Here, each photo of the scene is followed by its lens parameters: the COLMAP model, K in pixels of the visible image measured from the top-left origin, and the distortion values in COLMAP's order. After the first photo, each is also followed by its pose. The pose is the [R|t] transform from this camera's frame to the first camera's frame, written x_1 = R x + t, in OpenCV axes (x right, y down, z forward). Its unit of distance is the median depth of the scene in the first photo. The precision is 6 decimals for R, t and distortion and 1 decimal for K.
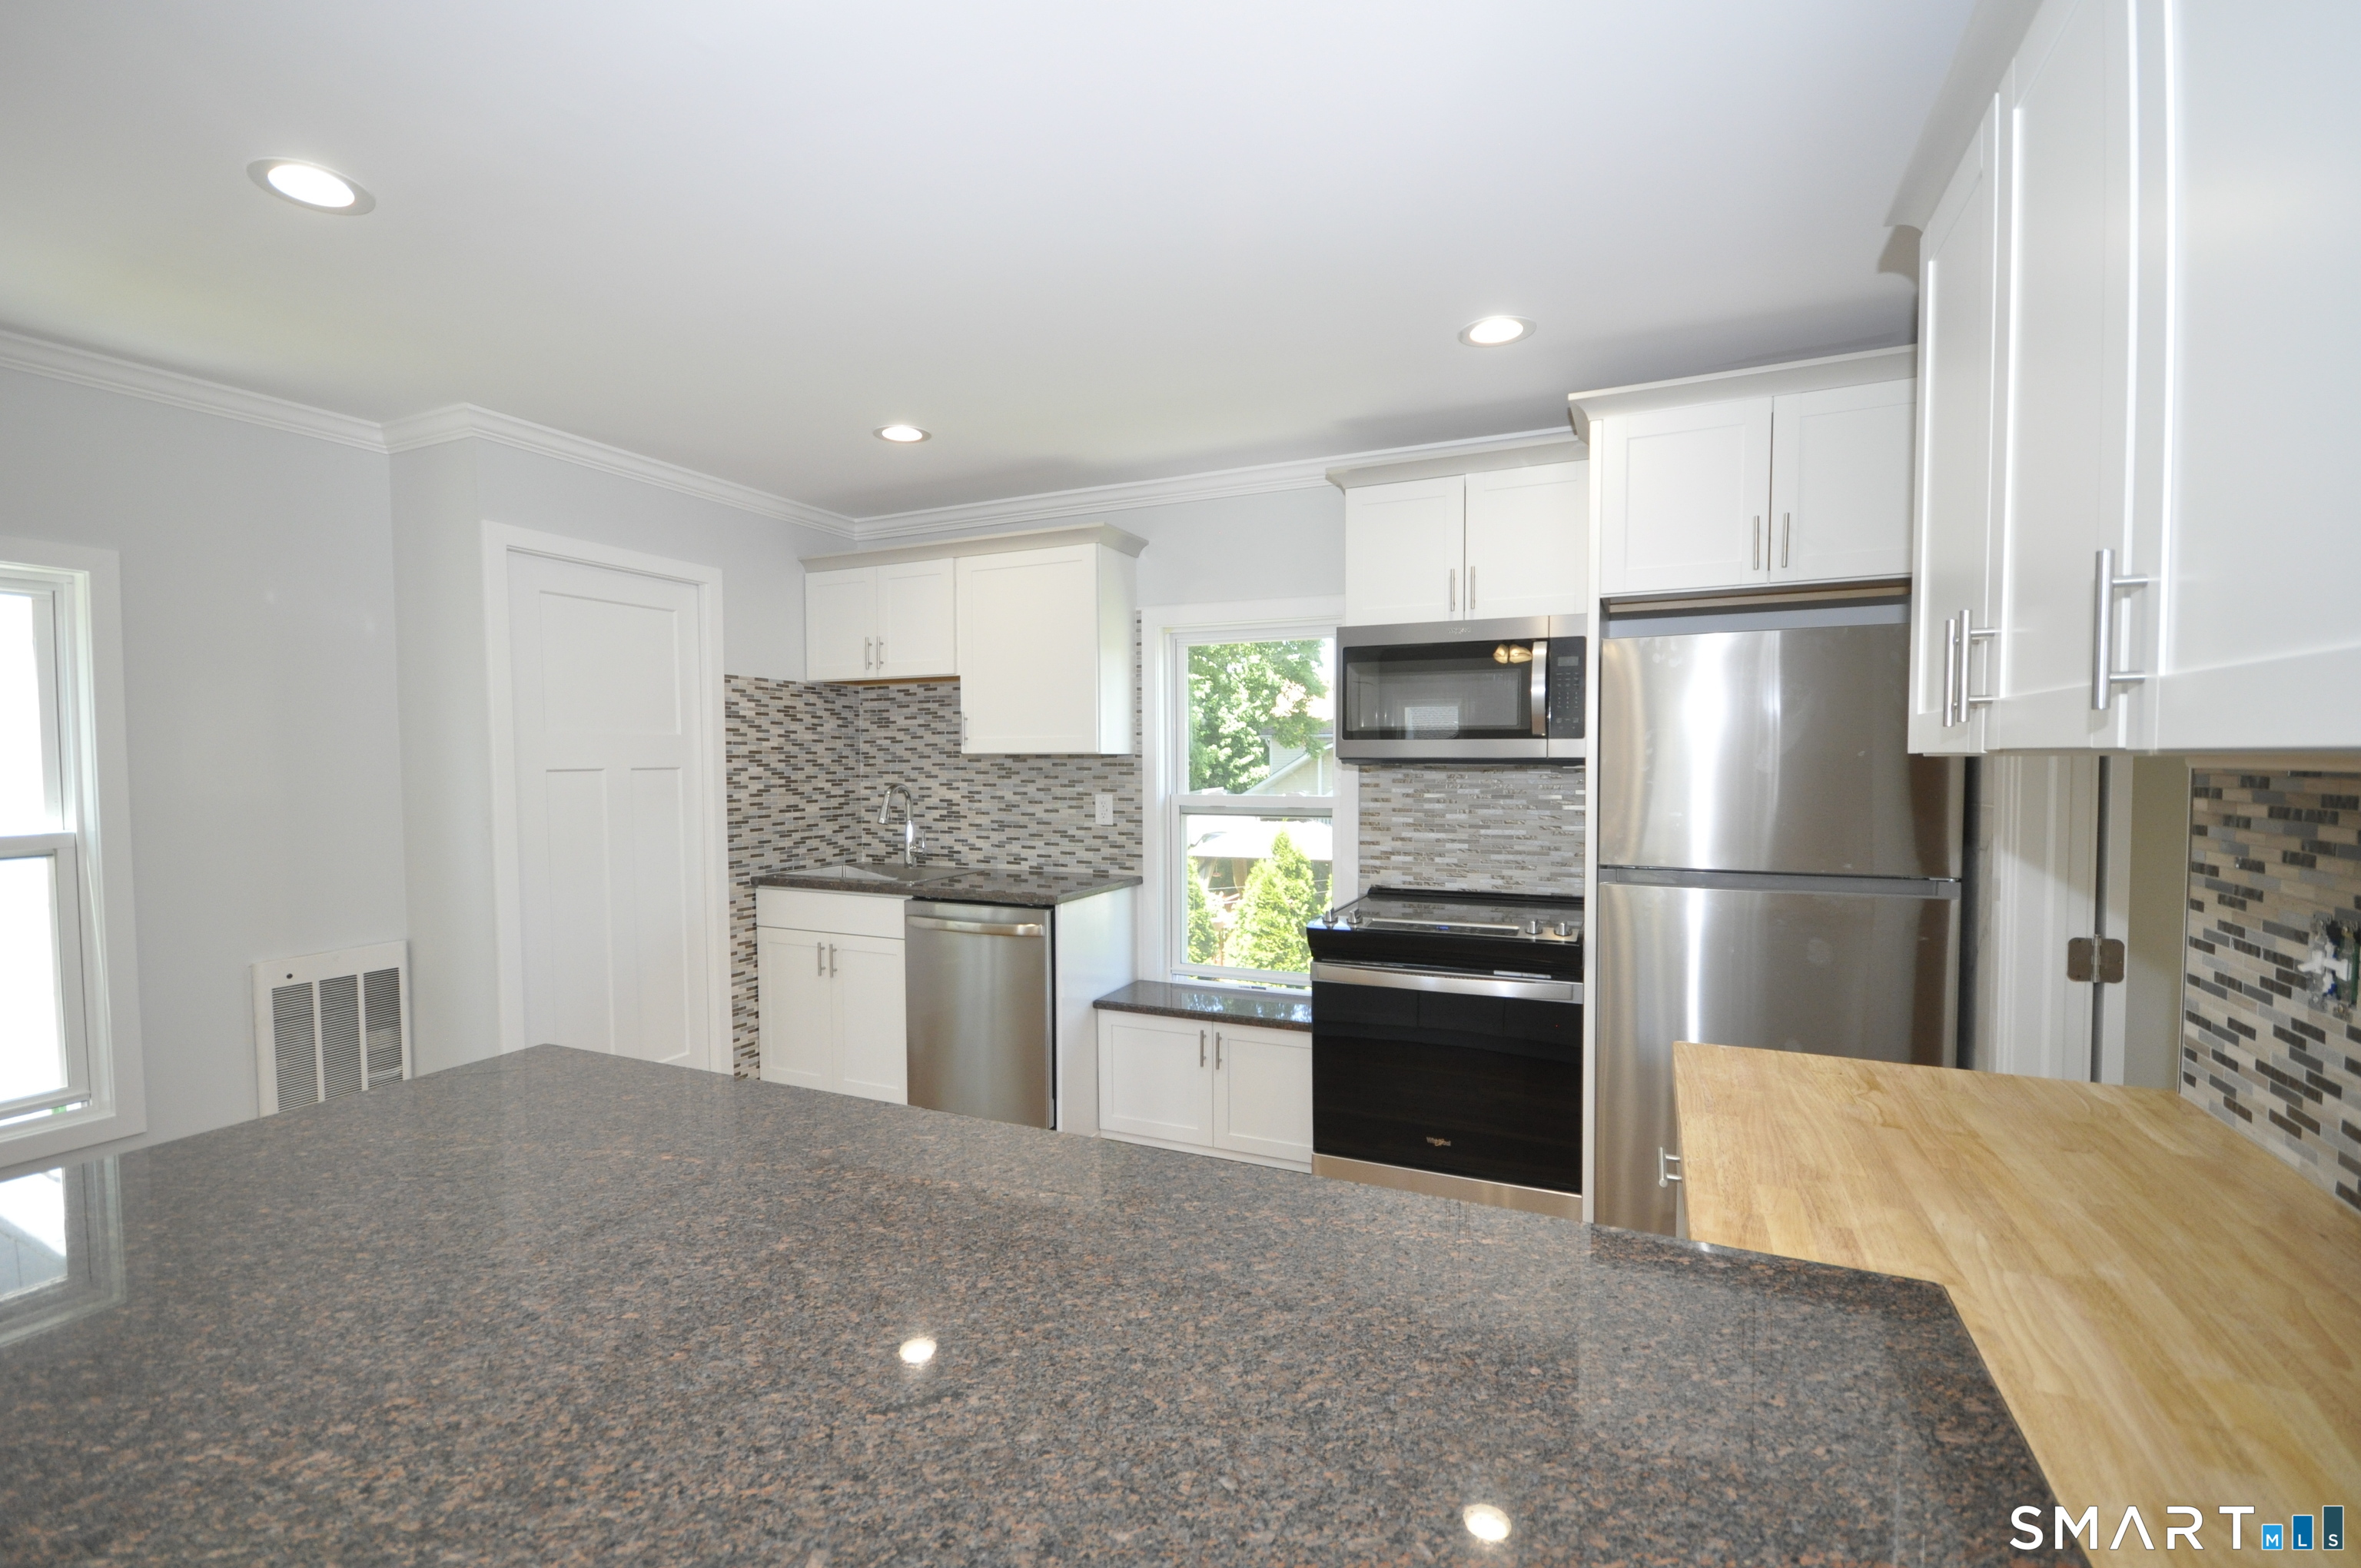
lens RADIAL K [[1051.0, 0, 1179.8], [0, 1051.0, 793.2], [0, 0, 1]] dist [-0.000901, -0.000054]
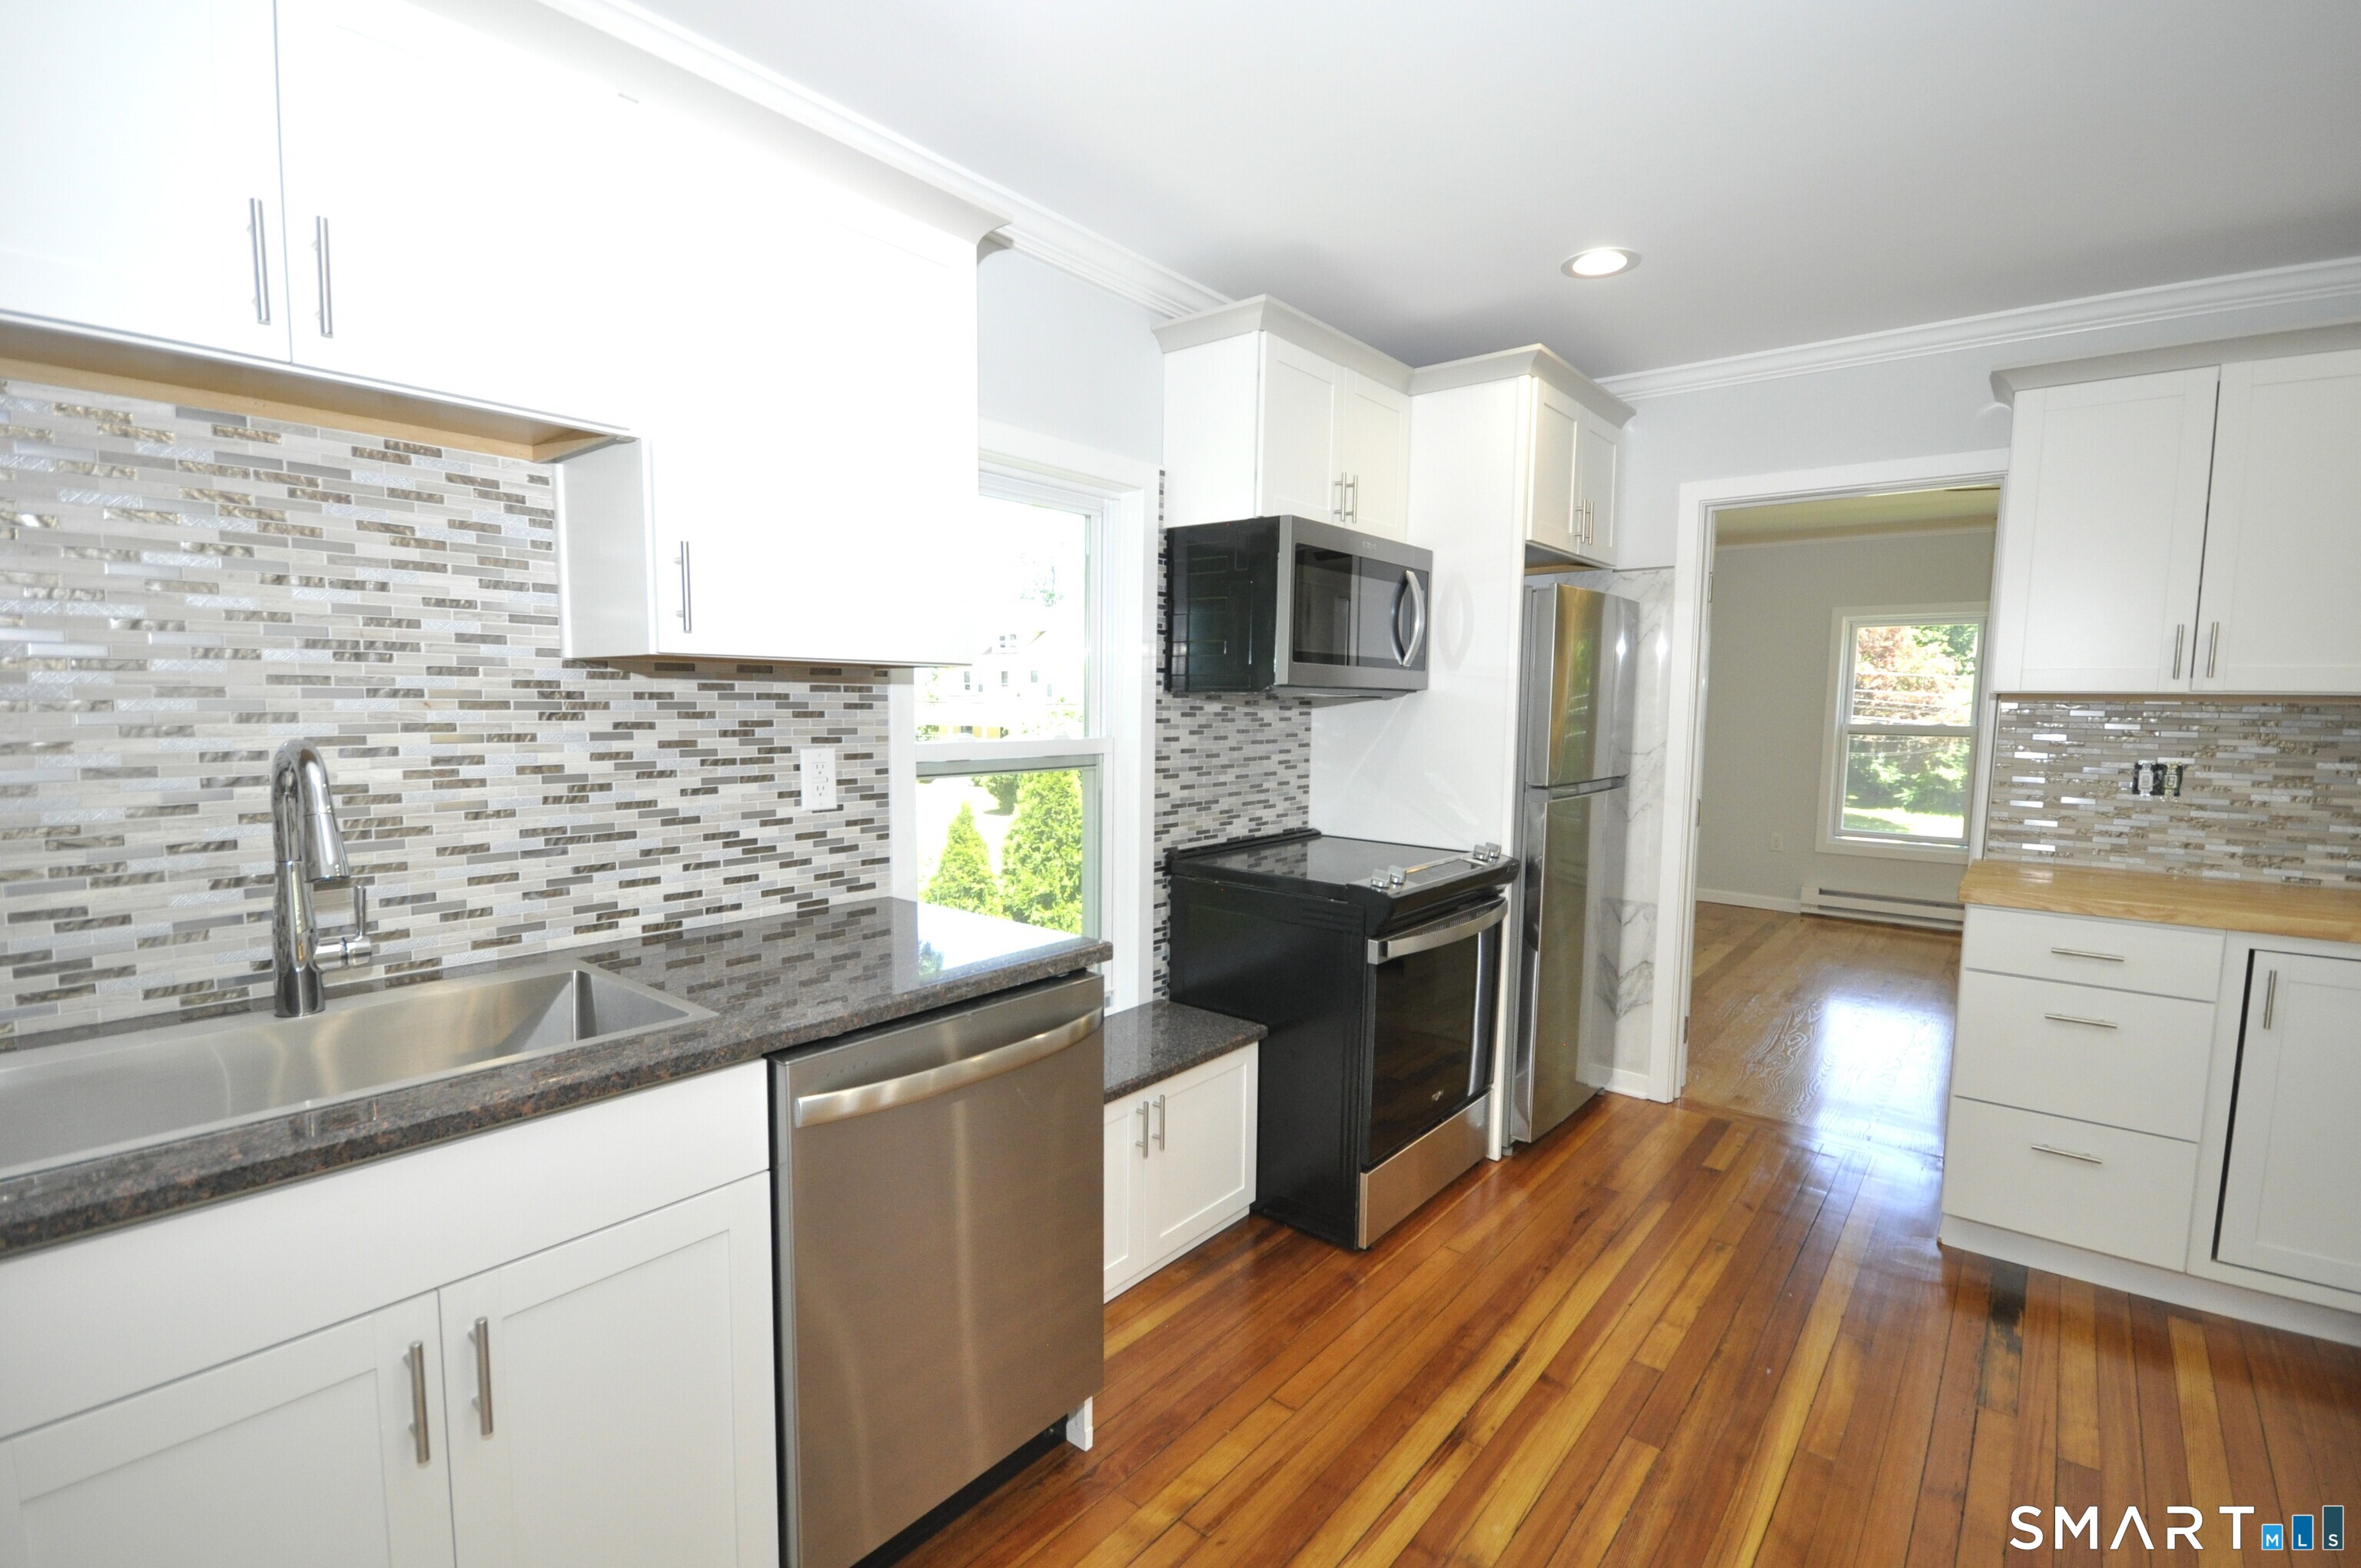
lens RADIAL K [[1051.0, 0, 1185.5], [0, 1051.0, 789.6], [0, 0, 1]] dist [-0.000901, -0.000054]
pose [[0.253825, -0.078391, 0.964068, -0.495169], [0.015647, 0.996913, 0.076942, -0.014822], [-0.967124, -0.004445, 0.254268, 0.685288]]
